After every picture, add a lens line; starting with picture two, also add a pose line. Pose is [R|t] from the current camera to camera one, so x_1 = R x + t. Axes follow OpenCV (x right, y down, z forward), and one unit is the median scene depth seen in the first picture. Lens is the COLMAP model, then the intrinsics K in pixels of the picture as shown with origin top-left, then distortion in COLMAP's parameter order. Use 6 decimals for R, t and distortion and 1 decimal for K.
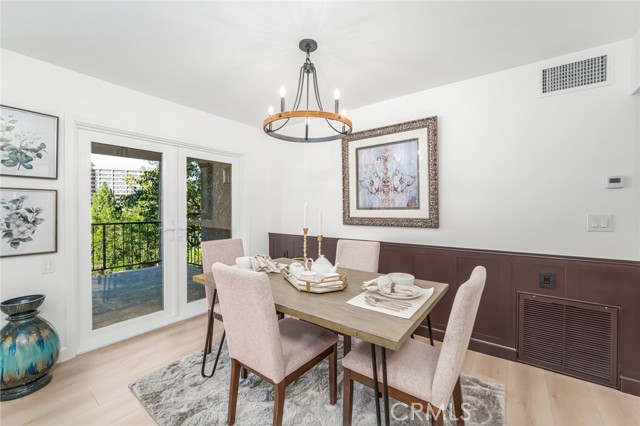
lens RADIAL K [[259.3, 0, 318.4], [0, 259.3, 210.6], [0, 0, 1]] dist [-0.008451, -0.000285]
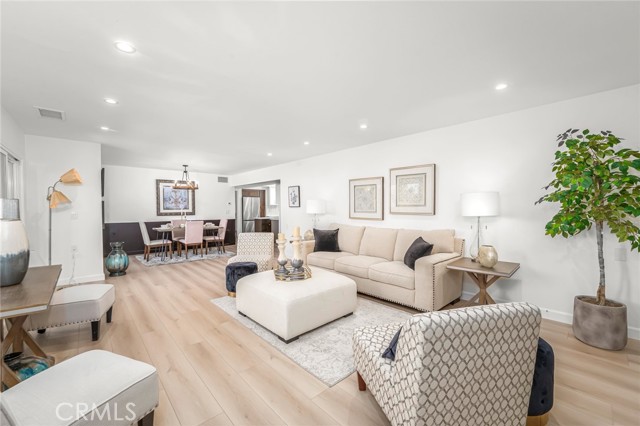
lens RADIAL K [[259.3, 0, 321.3], [0, 259.3, 211.3], [0, 0, 1]] dist [-0.008451, -0.000285]
pose [[0.162513, -0.017480, 0.986552, -2.404877], [0.012707, 0.999797, 0.015621, -0.009551], [-0.986625, 0.009997, 0.162702, -1.081717]]
